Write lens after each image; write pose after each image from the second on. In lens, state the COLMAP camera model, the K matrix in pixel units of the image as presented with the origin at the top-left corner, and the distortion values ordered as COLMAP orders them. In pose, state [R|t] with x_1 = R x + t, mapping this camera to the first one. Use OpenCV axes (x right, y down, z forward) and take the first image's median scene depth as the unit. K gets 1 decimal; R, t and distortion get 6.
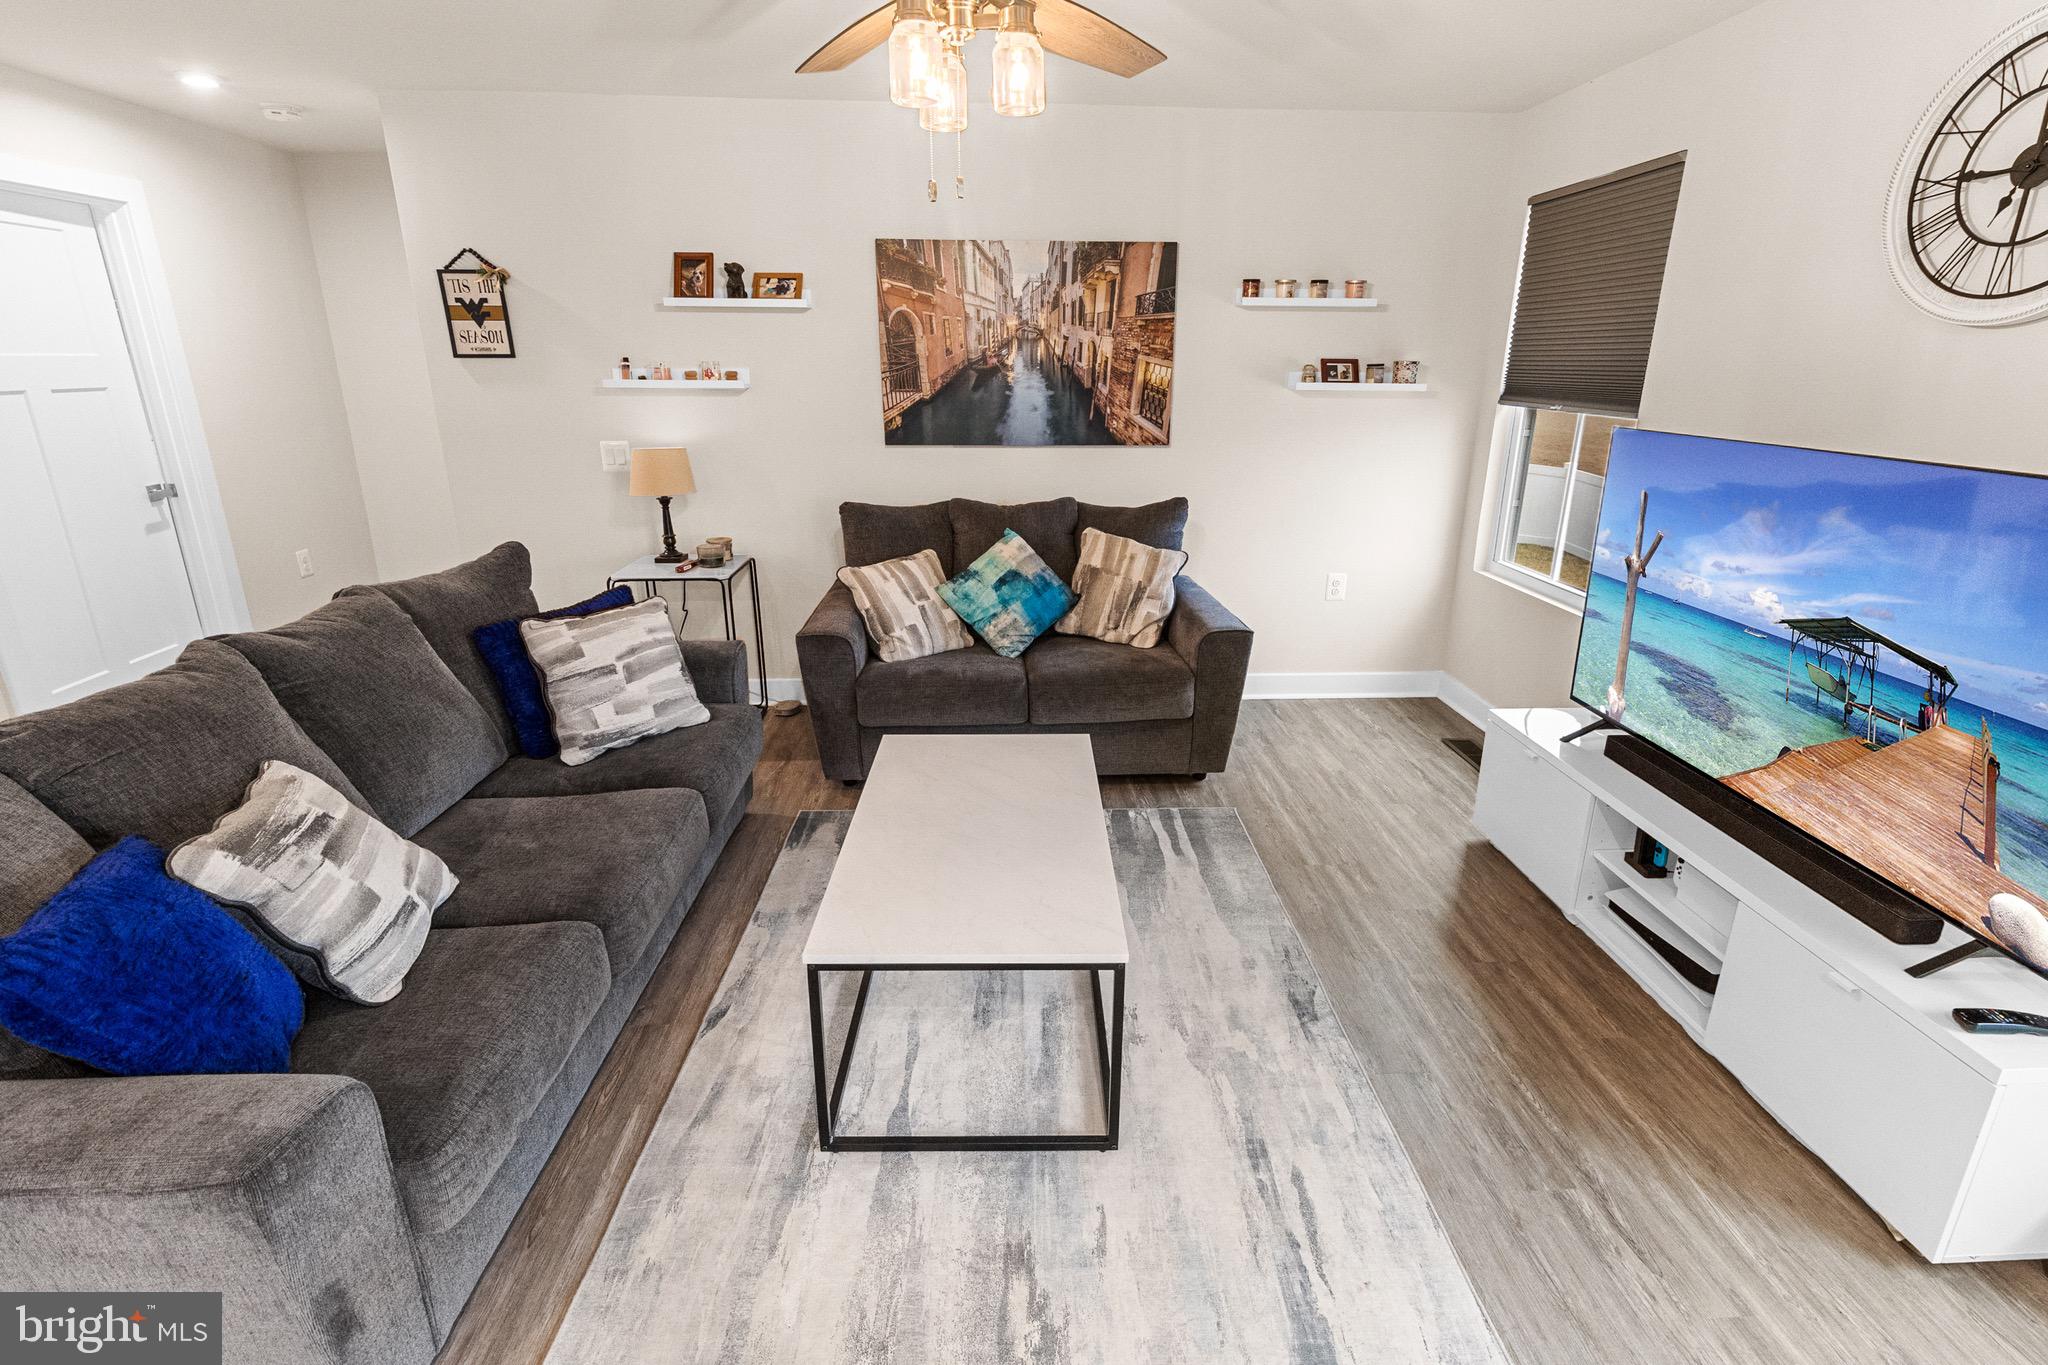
lens RADIAL K [[957.3, 0, 1028.7], [0, 957.3, 655.3], [0, 0, 1]] dist [-0.003702, 0.000433]
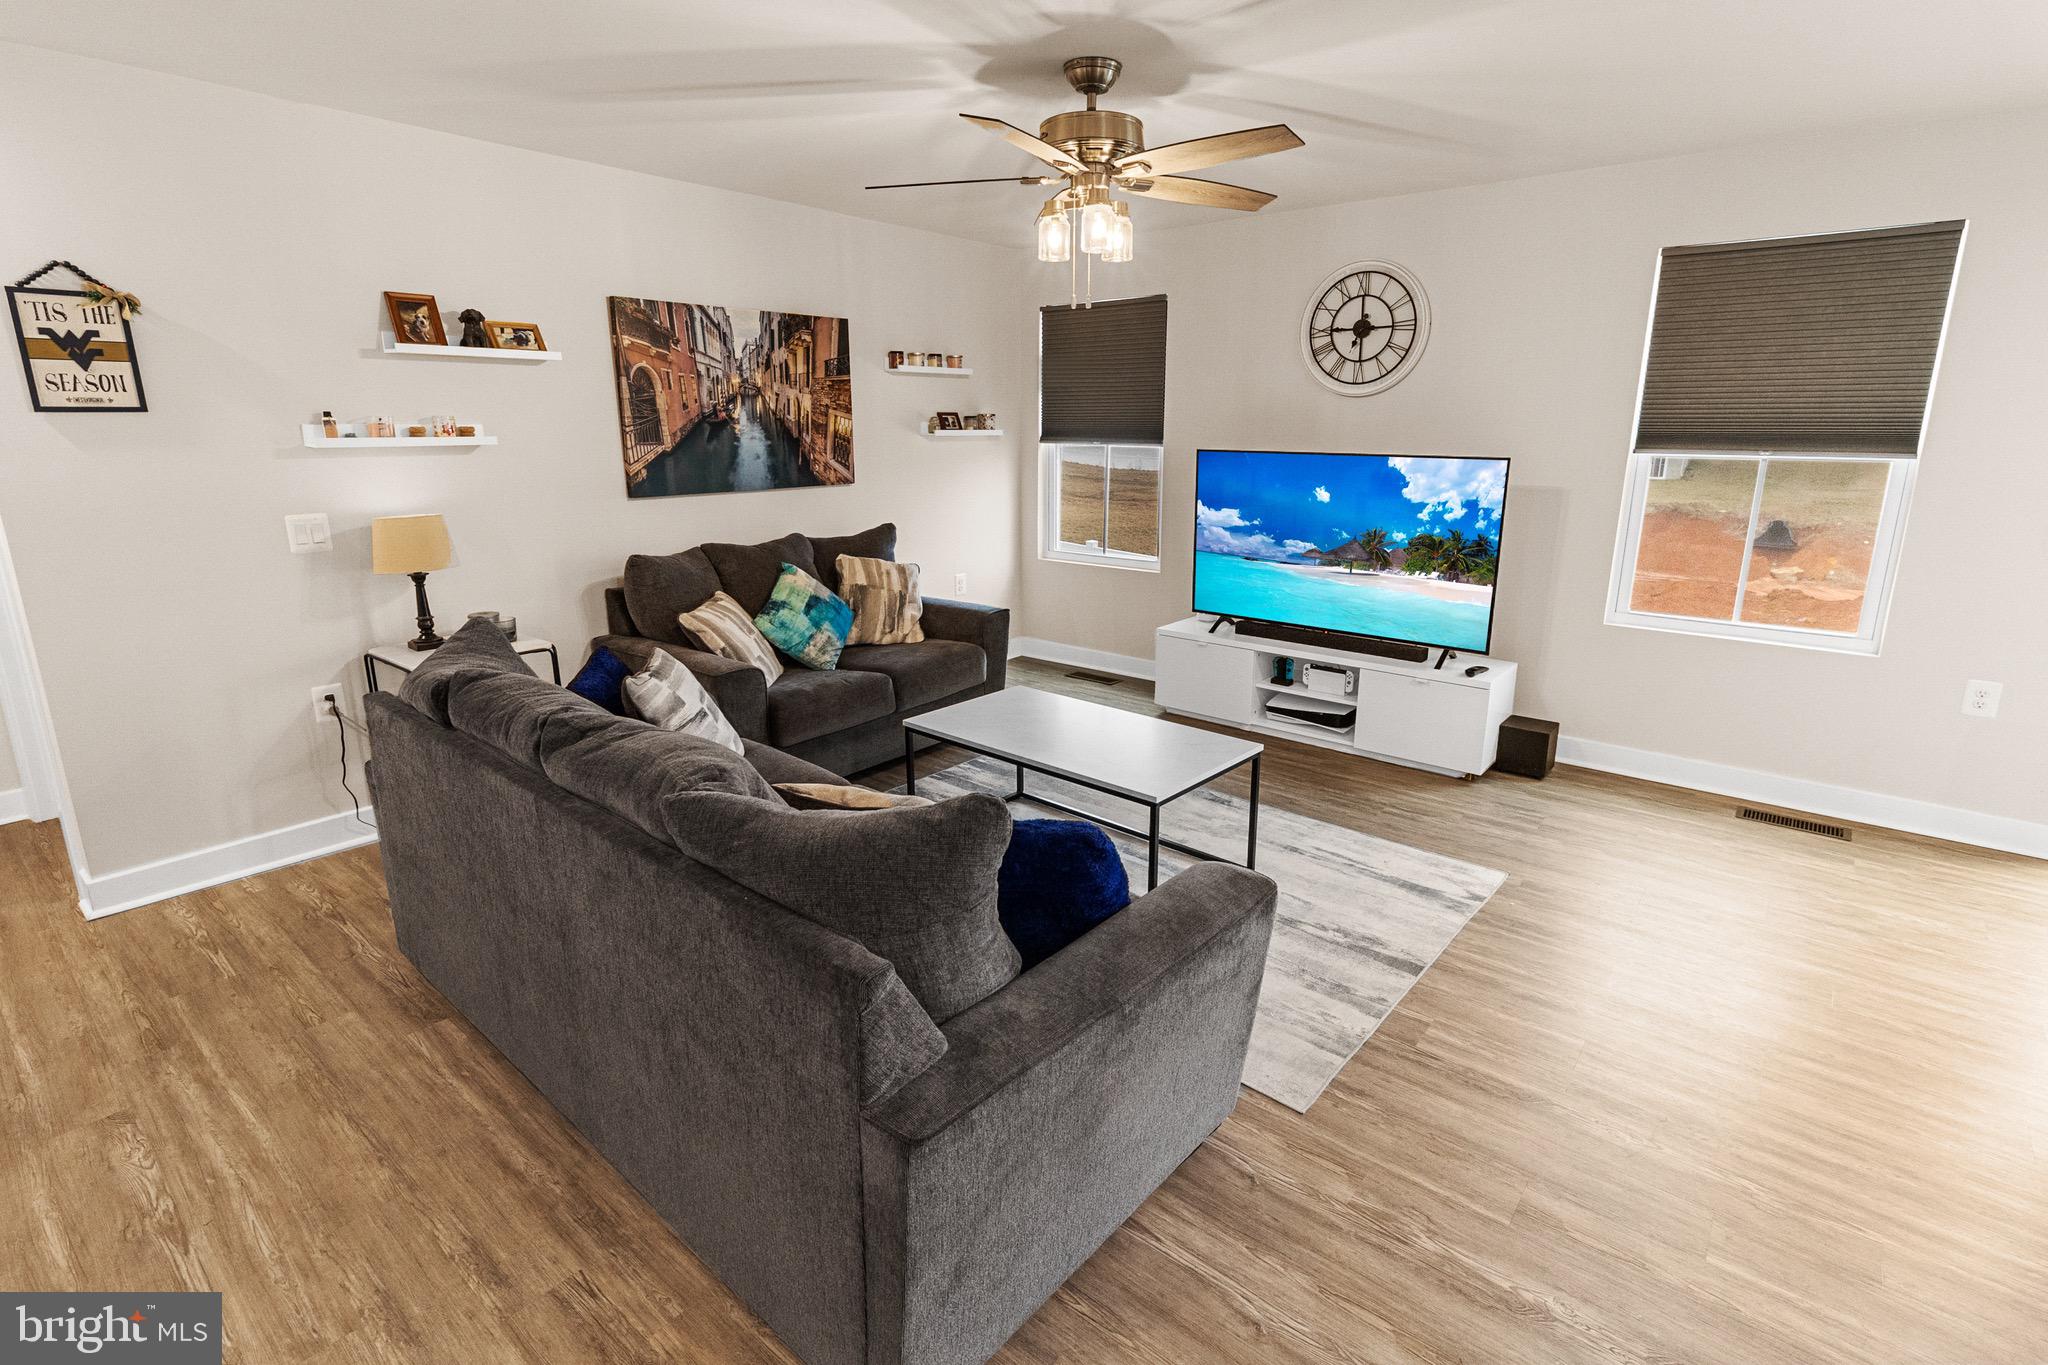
lens RADIAL K [[974.3, 0, 1051.2], [0, 974.3, 654.8], [0, 0, 1]] dist [-0.001795, 0.000008]
pose [[0.663518, -0.181363, 0.725845, -0.655231], [0.223270, 0.973966, 0.039261, -0.002745], [-0.714068, 0.136009, 0.686737, 0.012854]]
